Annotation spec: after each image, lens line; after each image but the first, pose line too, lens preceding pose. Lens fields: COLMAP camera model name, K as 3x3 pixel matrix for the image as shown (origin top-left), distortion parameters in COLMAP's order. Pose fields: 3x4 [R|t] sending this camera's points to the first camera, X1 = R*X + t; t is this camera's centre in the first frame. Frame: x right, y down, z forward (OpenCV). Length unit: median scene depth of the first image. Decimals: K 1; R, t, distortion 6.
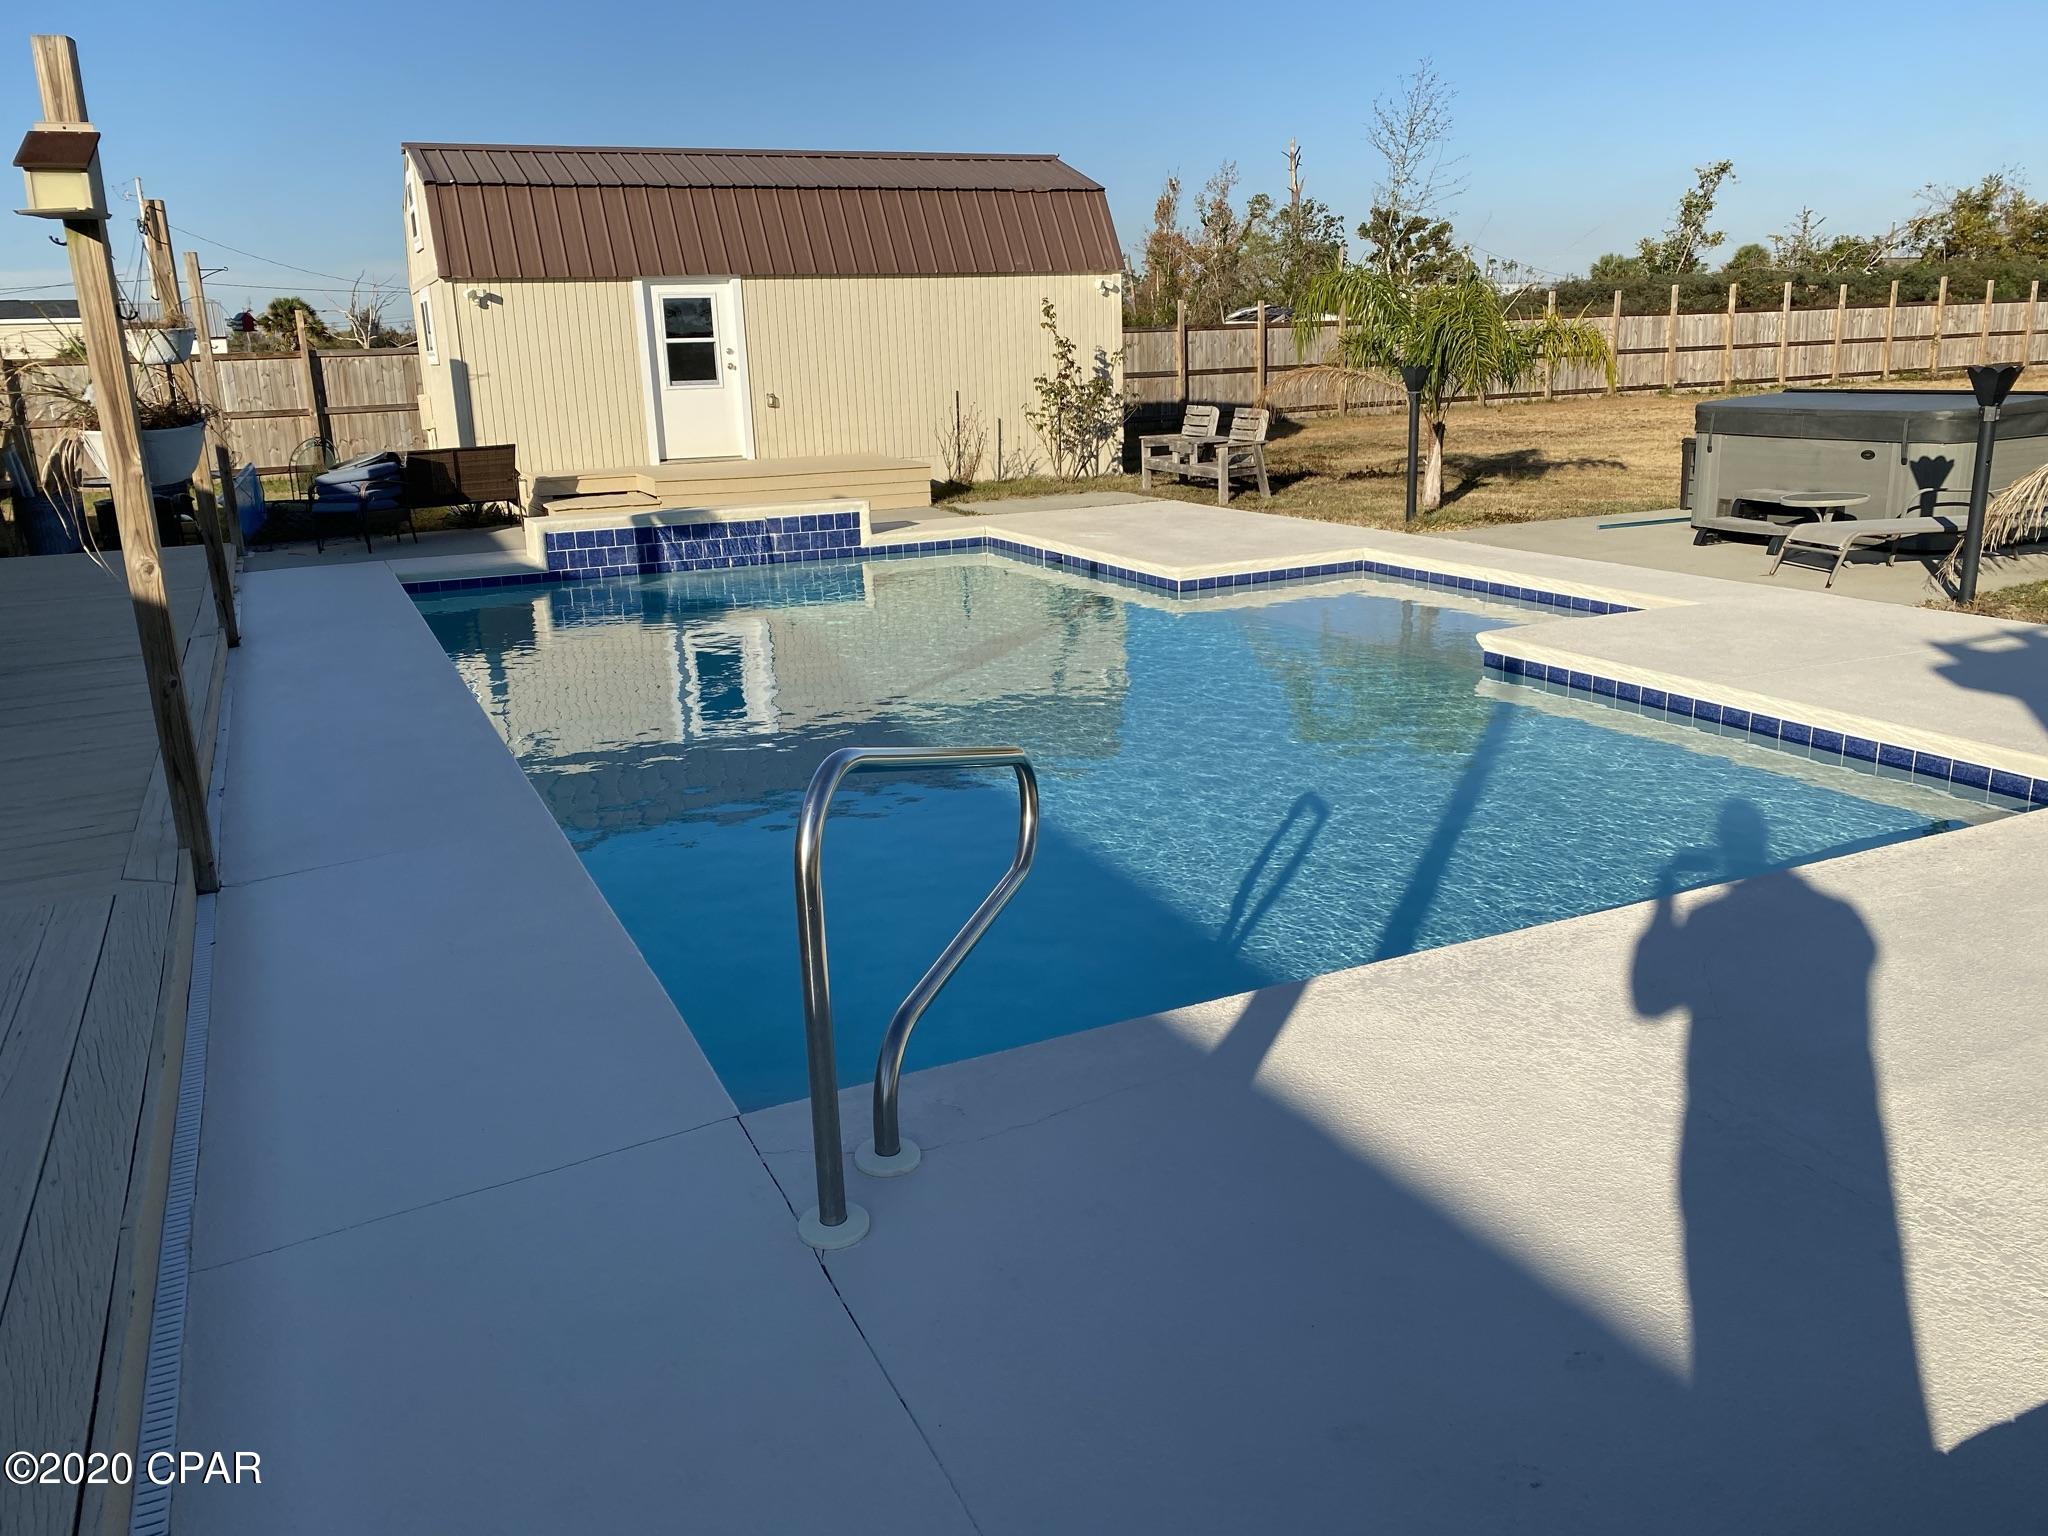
lens RADIAL K [[1600.8, 0, 1024.0], [0, 1600.8, 768.0], [0, 0, 1]] dist [0.022383, -0.005022]
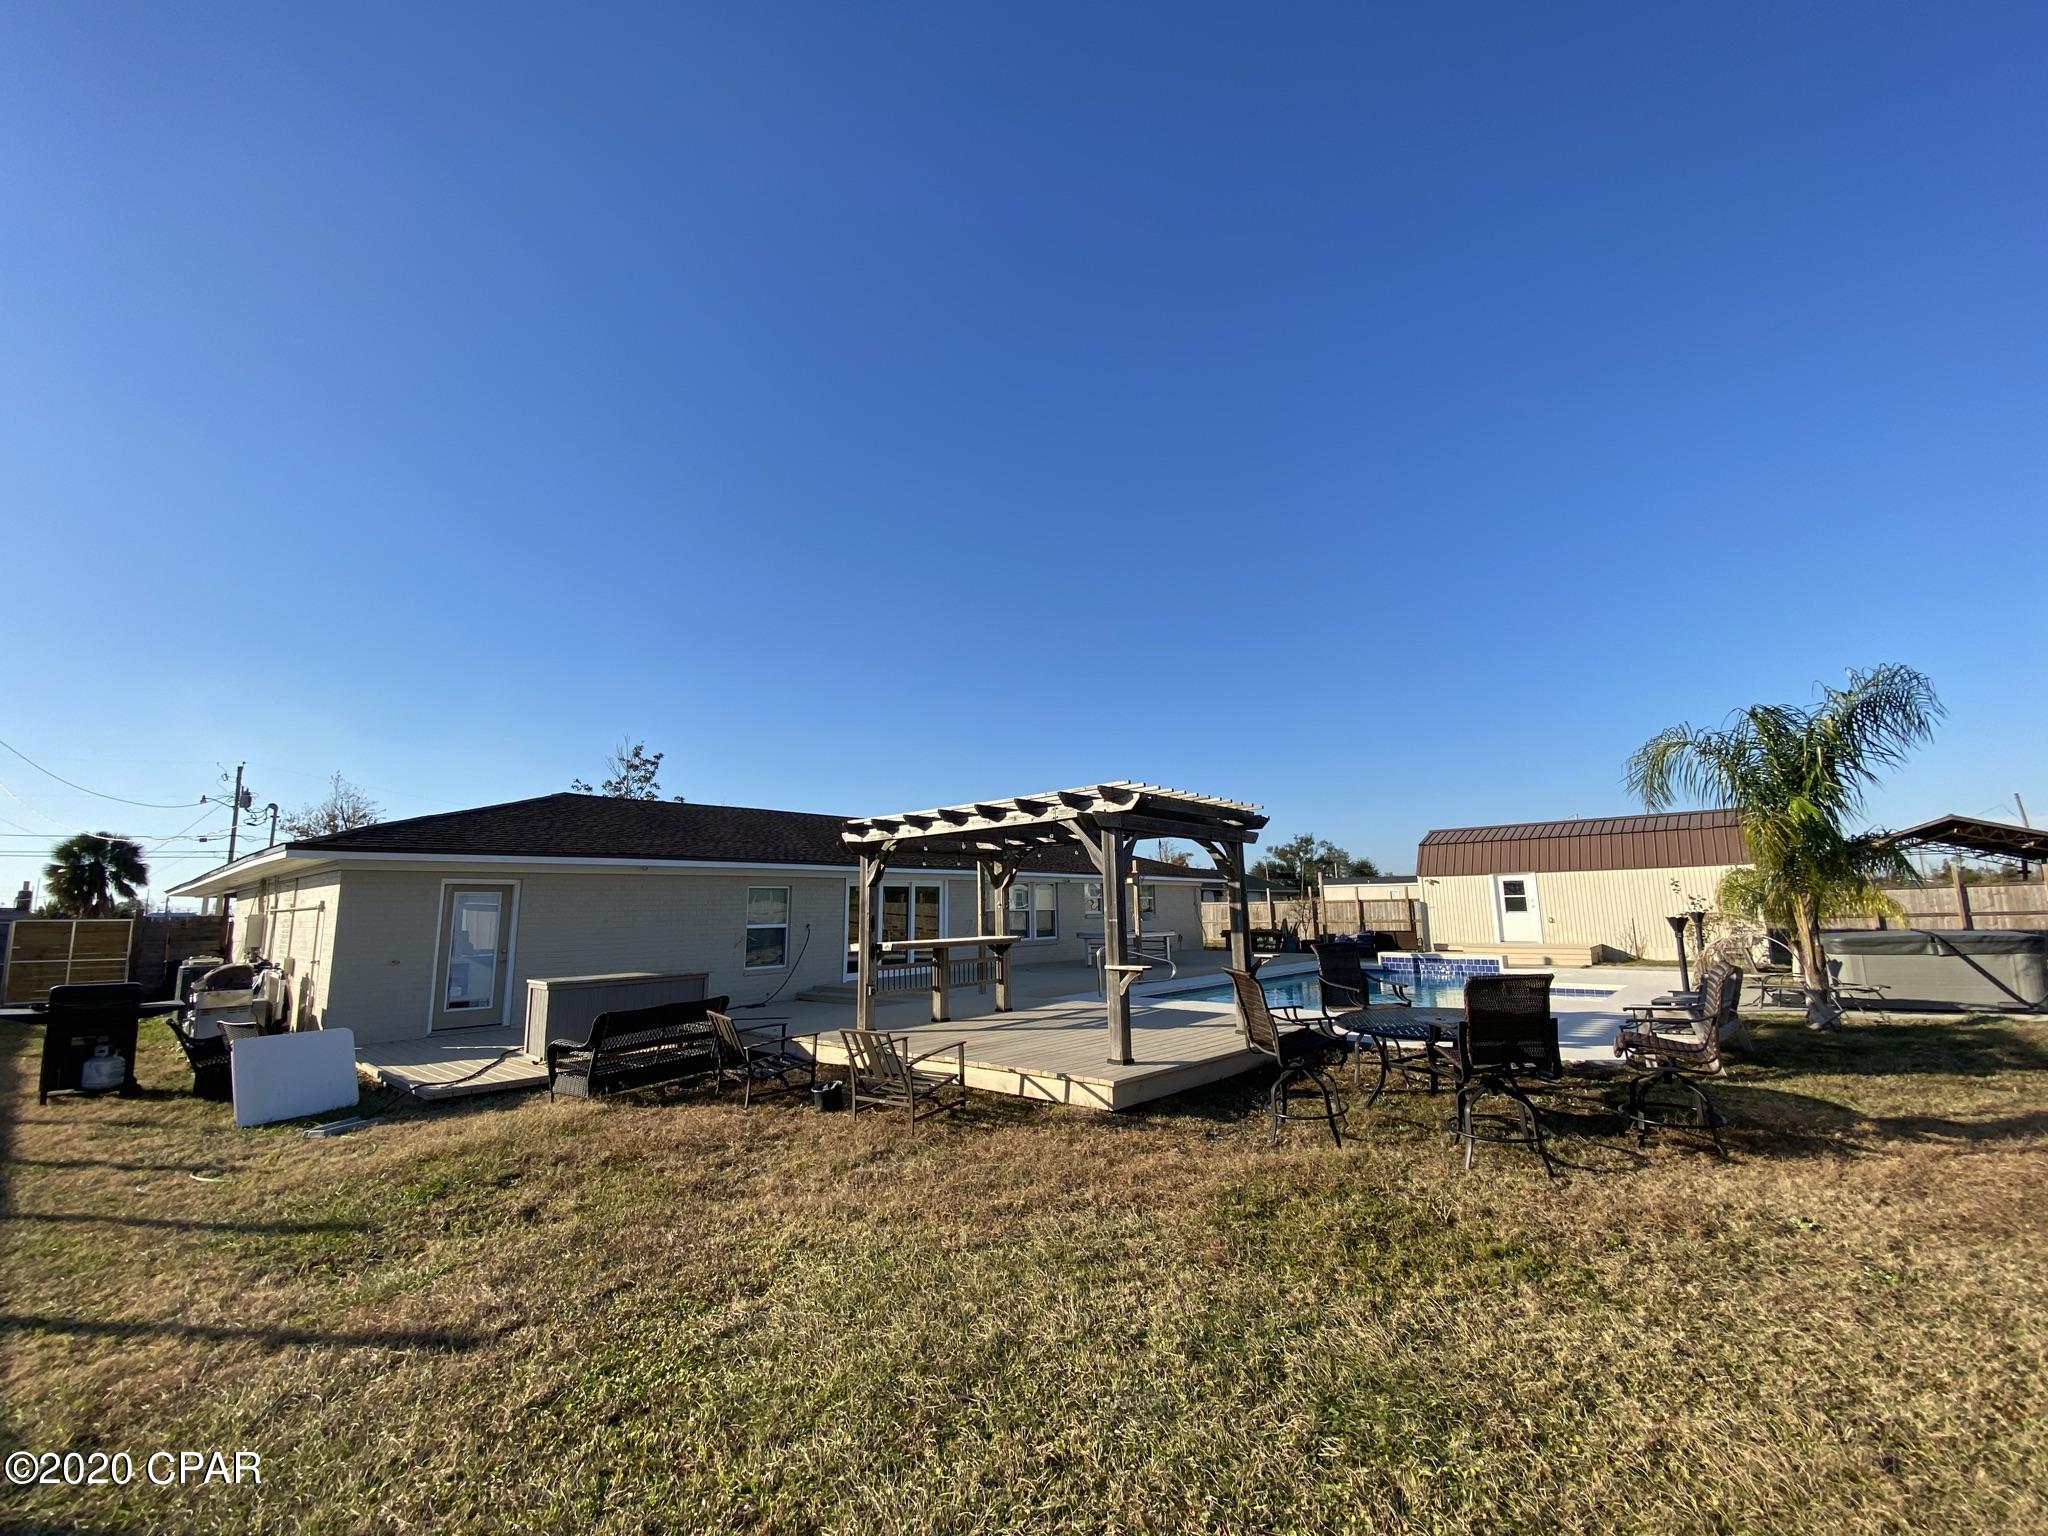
lens RADIAL K [[855.2, 0, 1023.4], [0, 855.2, 775.3], [0, 0, 1]] dist [0.051817, -0.046658]
pose [[0.400304, -0.118215, -0.908726, 0.791727], [-0.232918, 0.945953, -0.225661, 0.051982], [0.886288, 0.301992, 0.351134, -0.264139]]
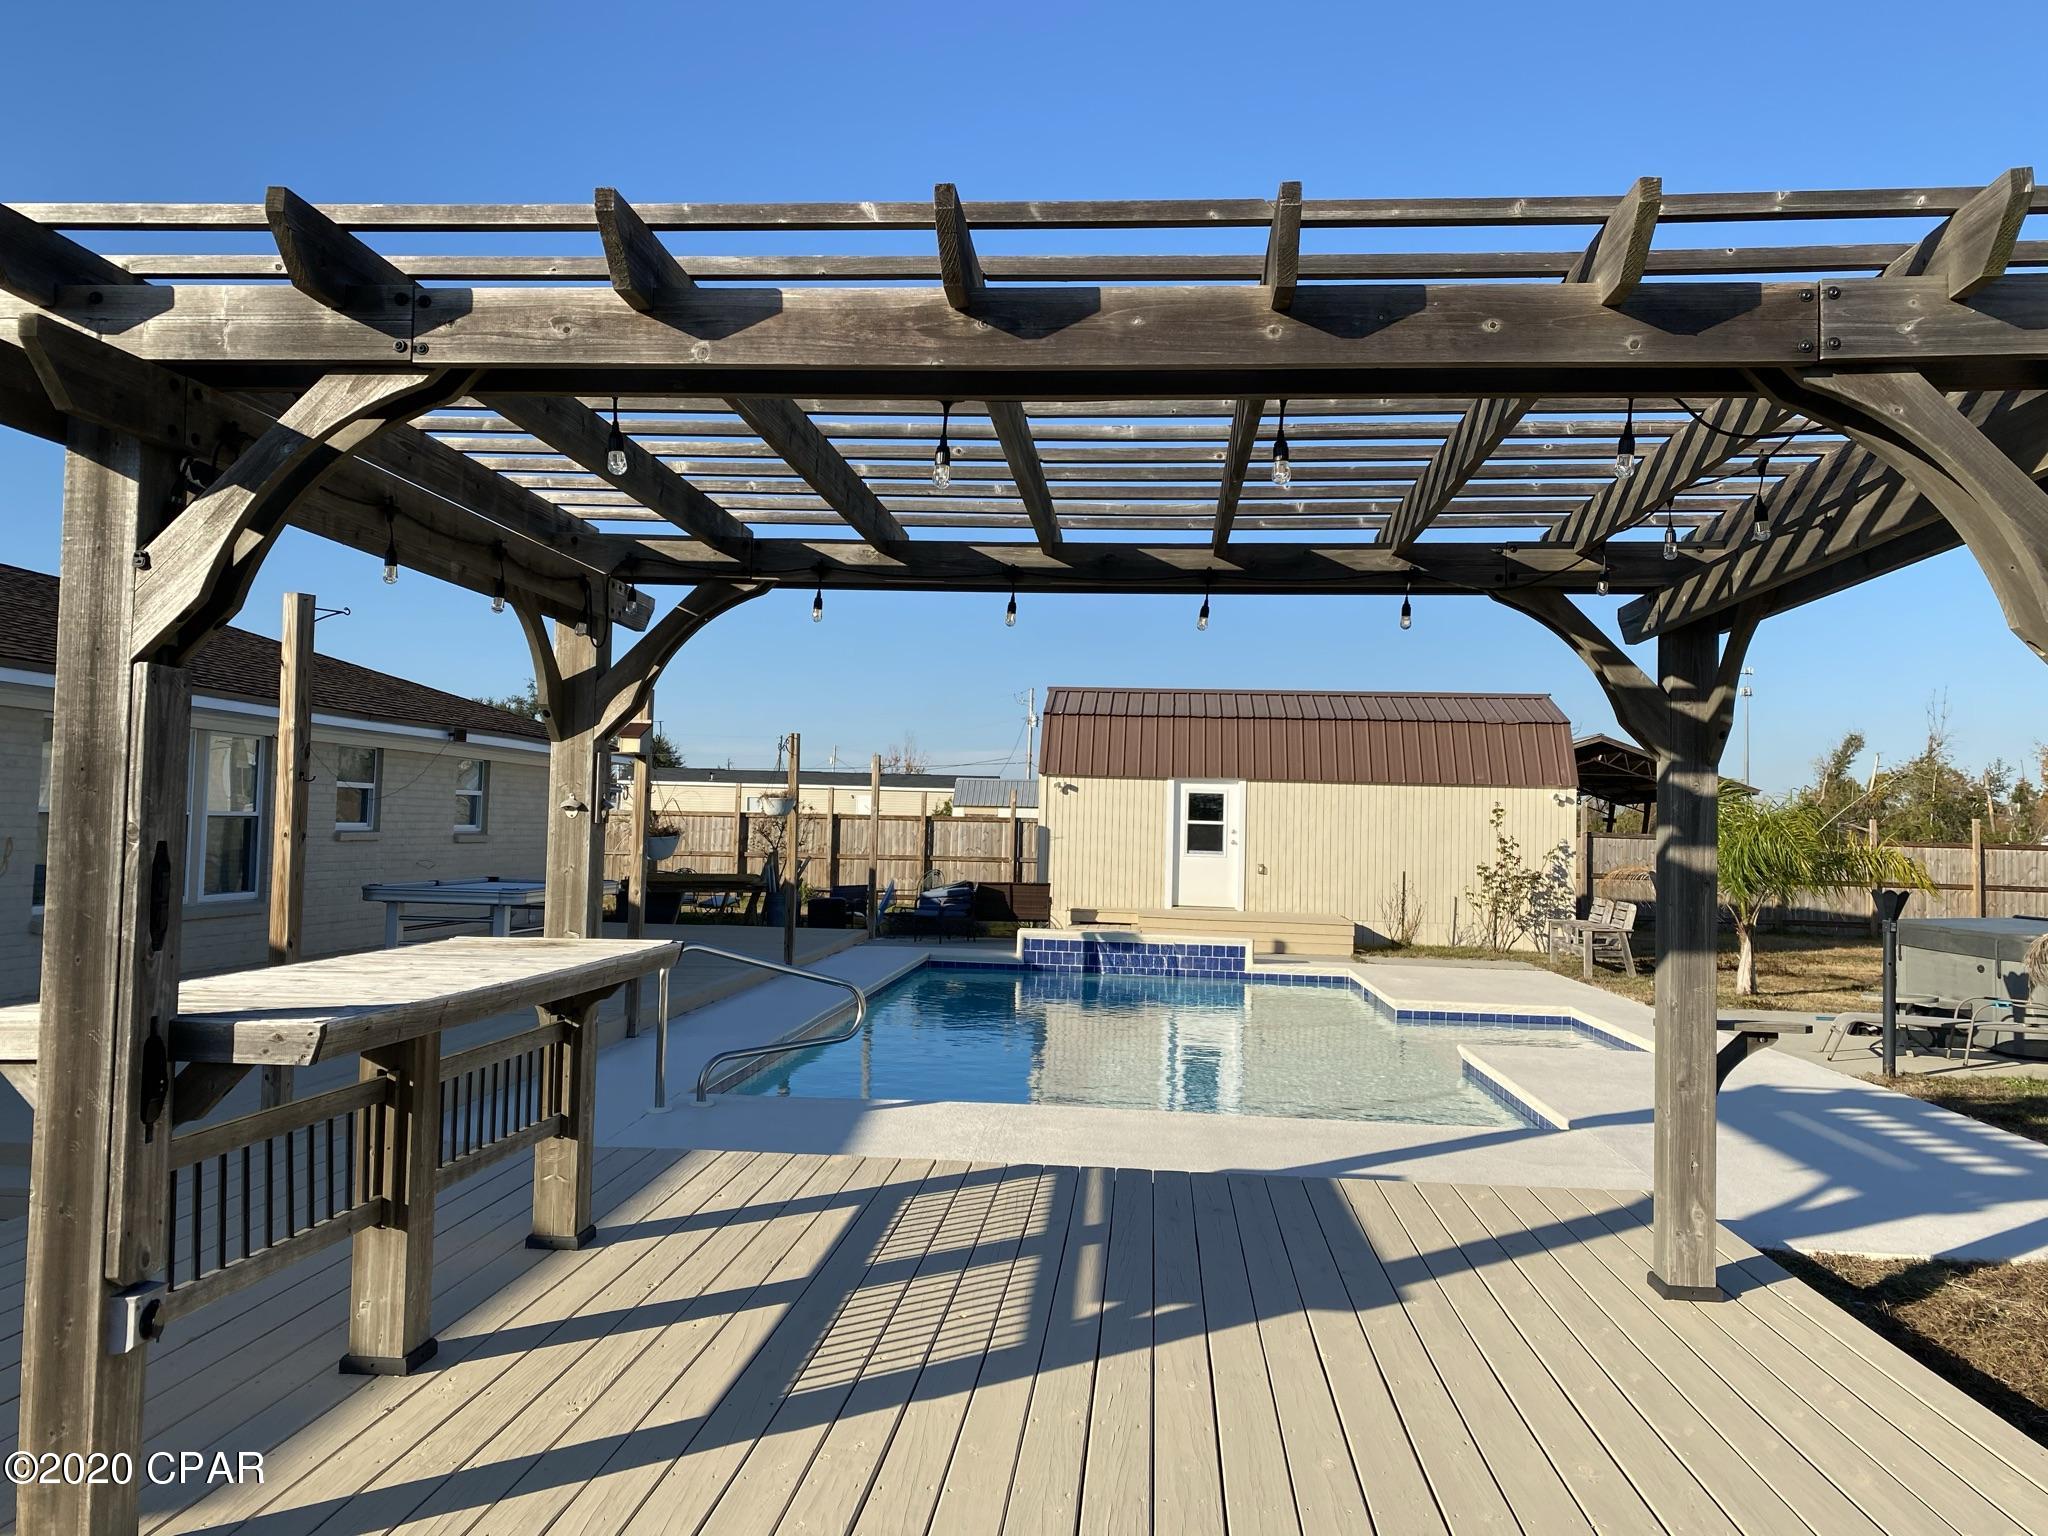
lens RADIAL K [[1583.2, 0, 1024.3], [0, 1583.2, 798.6], [0, 0, 1]] dist [0.108735, -0.068484]
pose [[0.866045, 0.044867, -0.497949, 0.342289], [-0.180169, 0.957055, -0.227121, 0.052205], [0.466374, 0.286412, 0.836937, -0.221781]]
